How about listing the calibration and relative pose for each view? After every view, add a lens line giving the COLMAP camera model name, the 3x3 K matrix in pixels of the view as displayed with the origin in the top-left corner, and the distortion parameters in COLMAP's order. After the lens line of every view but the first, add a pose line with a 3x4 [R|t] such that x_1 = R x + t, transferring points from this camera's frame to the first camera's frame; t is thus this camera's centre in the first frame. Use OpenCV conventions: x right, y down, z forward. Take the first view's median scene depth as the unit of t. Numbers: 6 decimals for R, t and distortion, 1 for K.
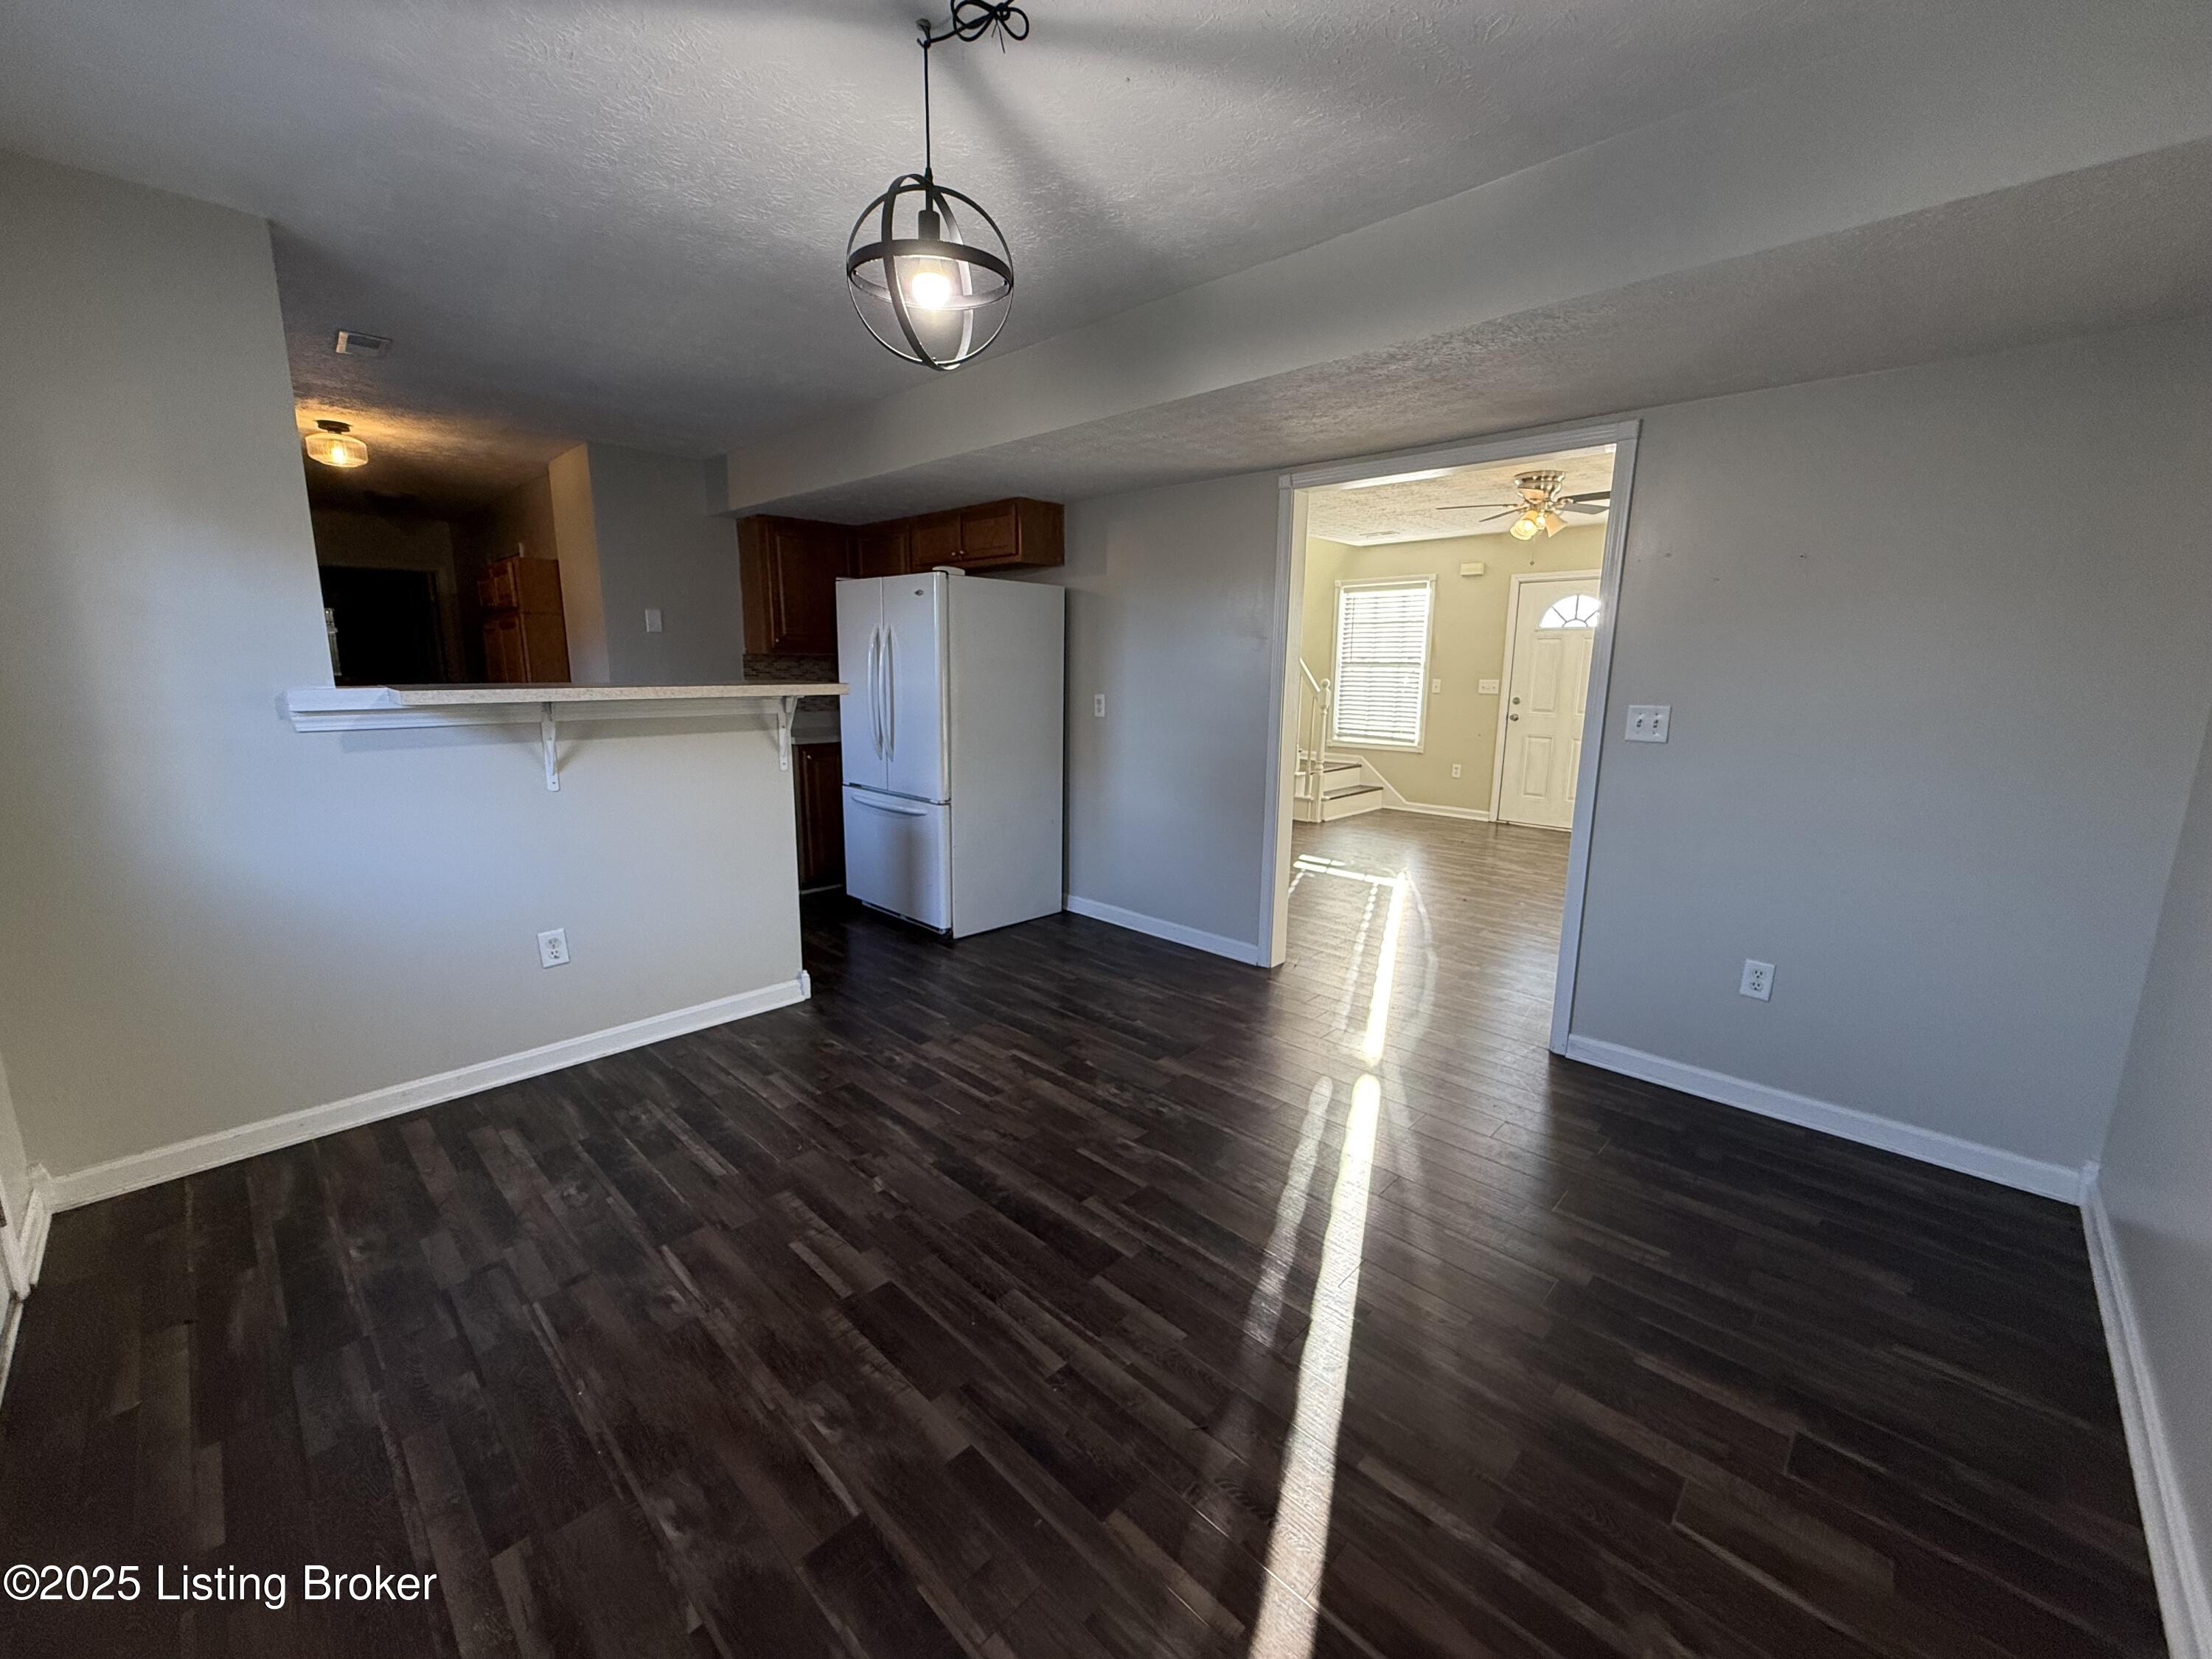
lens RADIAL K [[879.3, 0, 1098.4], [0, 879.3, 833.8], [0, 0, 1]] dist [-0.000058, -0.000093]
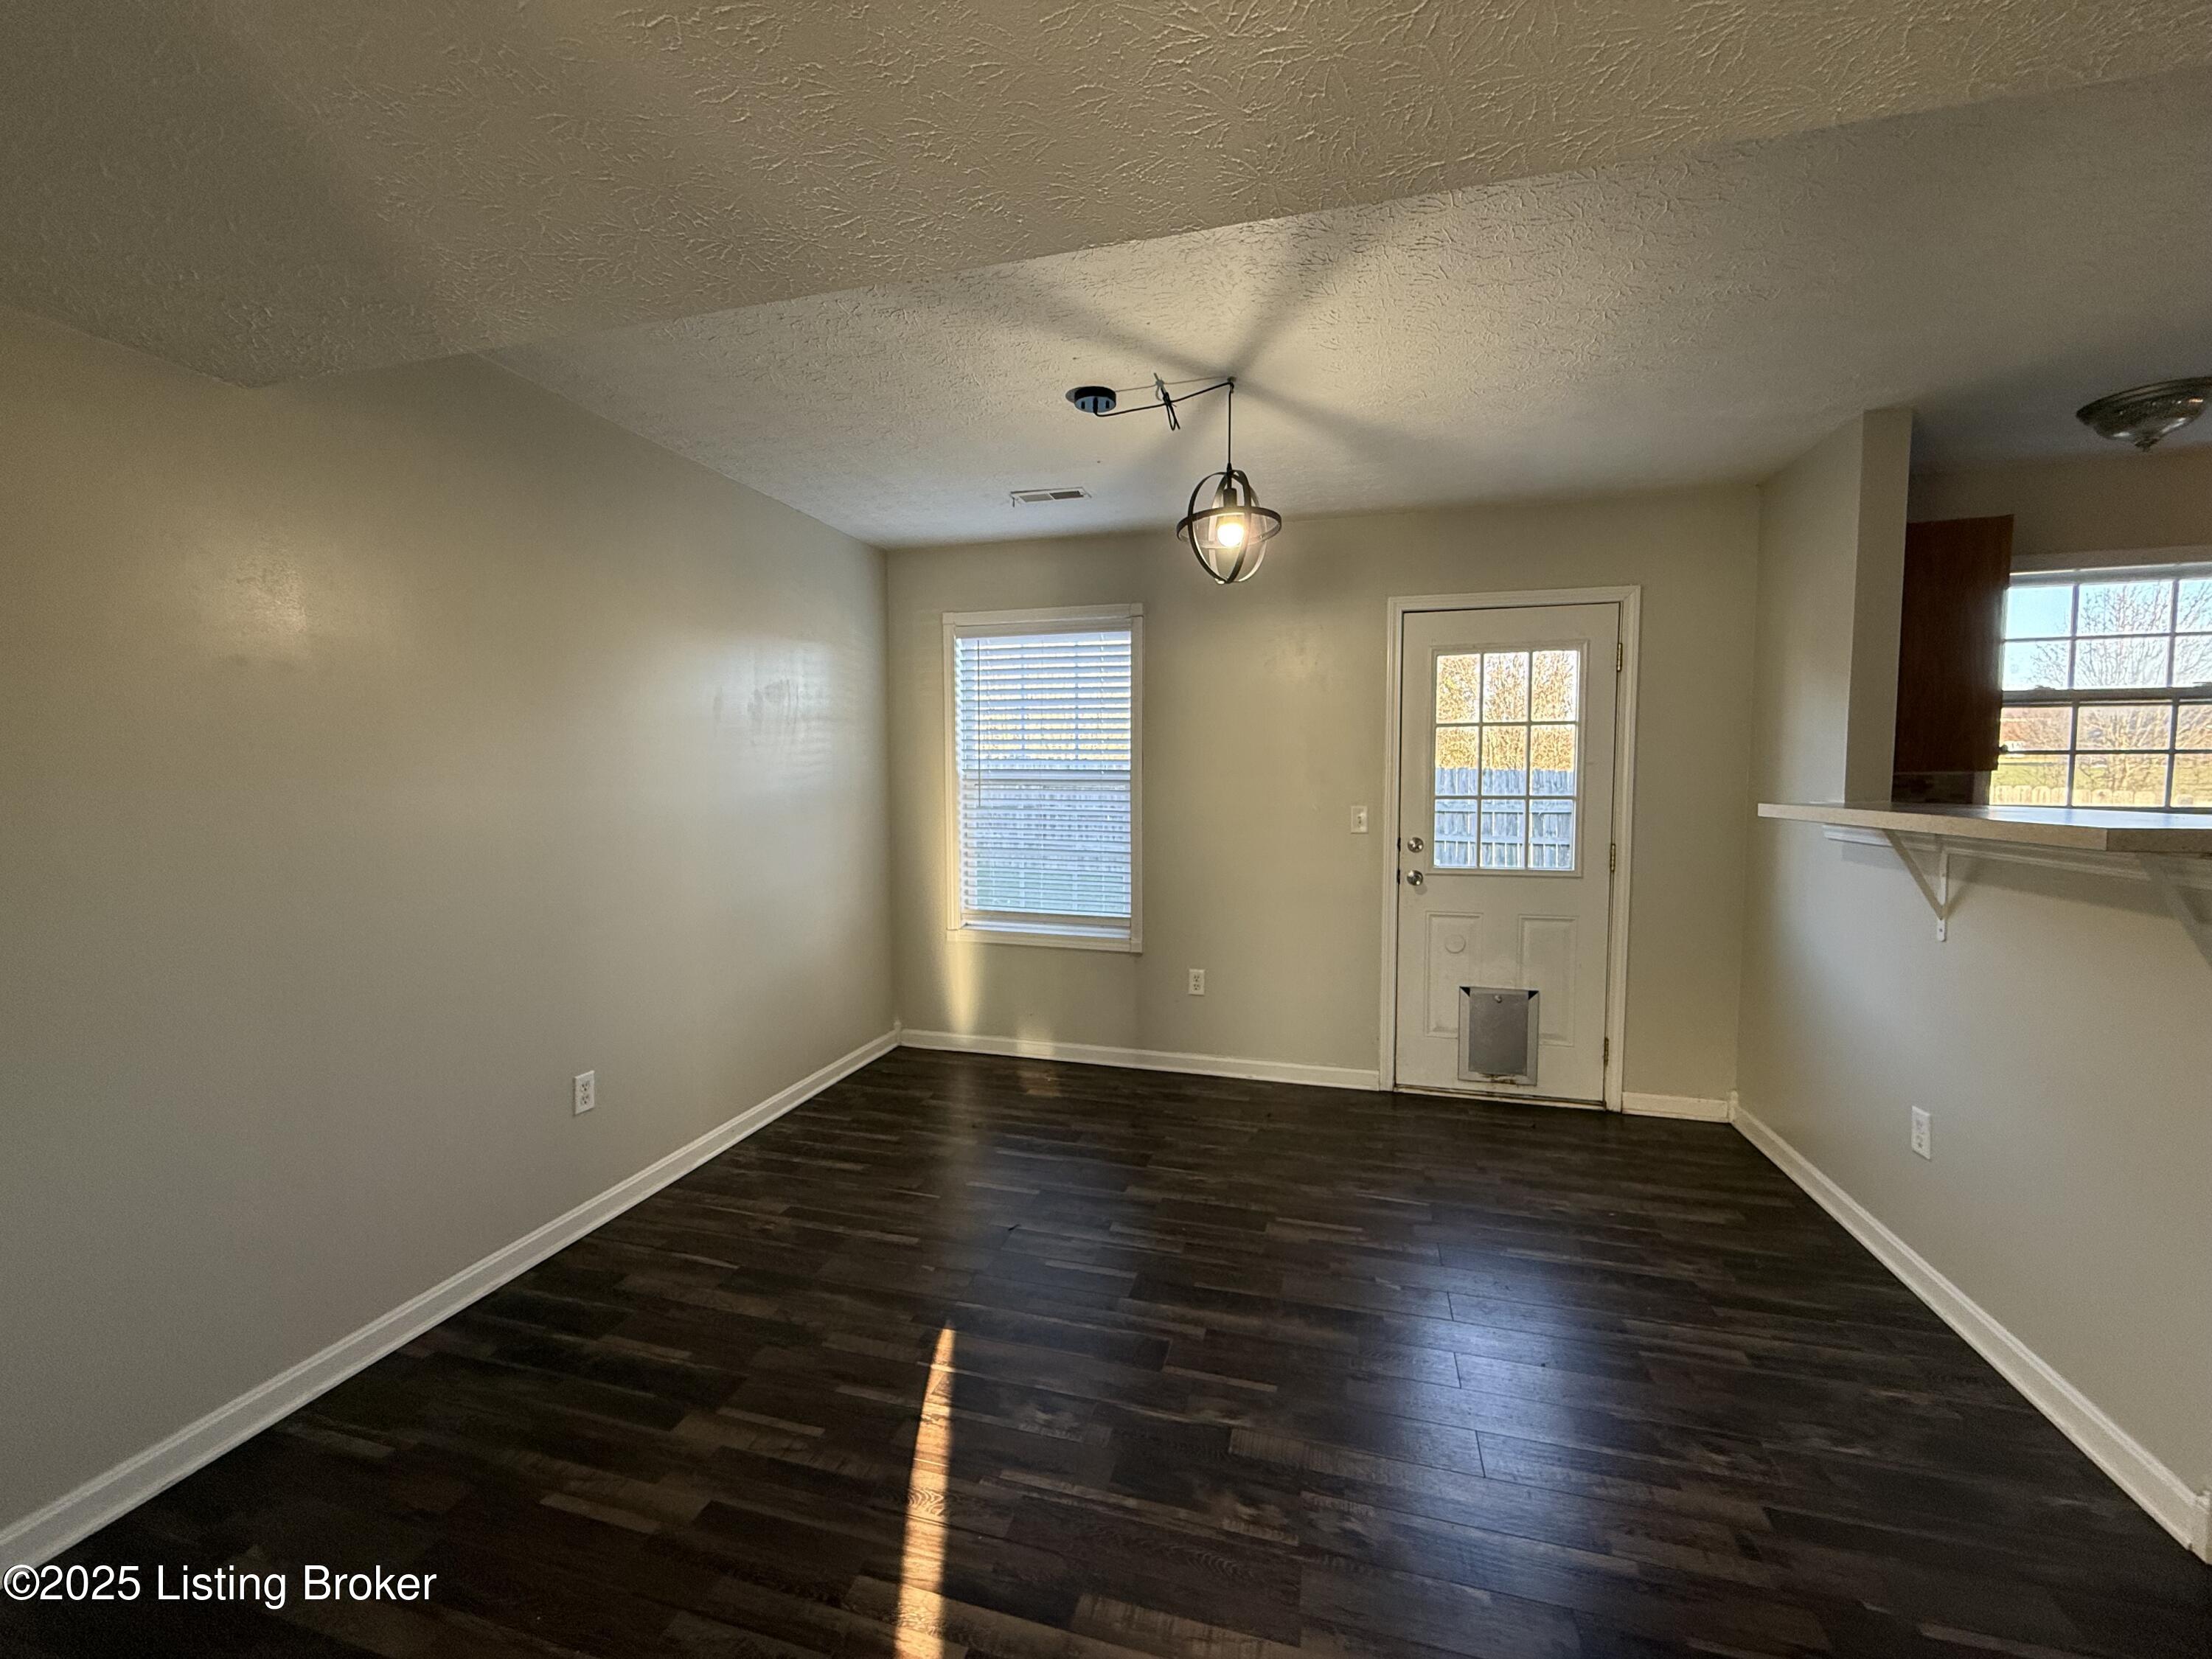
lens RADIAL K [[879.3, 0, 1102.7], [0, 879.3, 838.7], [0, 0, 1]] dist [-0.000058, -0.000093]
pose [[-0.878540, 0.026126, -0.476954, 0.536073], [-0.098026, 0.967390, 0.233553, -0.318515], [0.467503, 0.251939, -0.847330, 1.666646]]
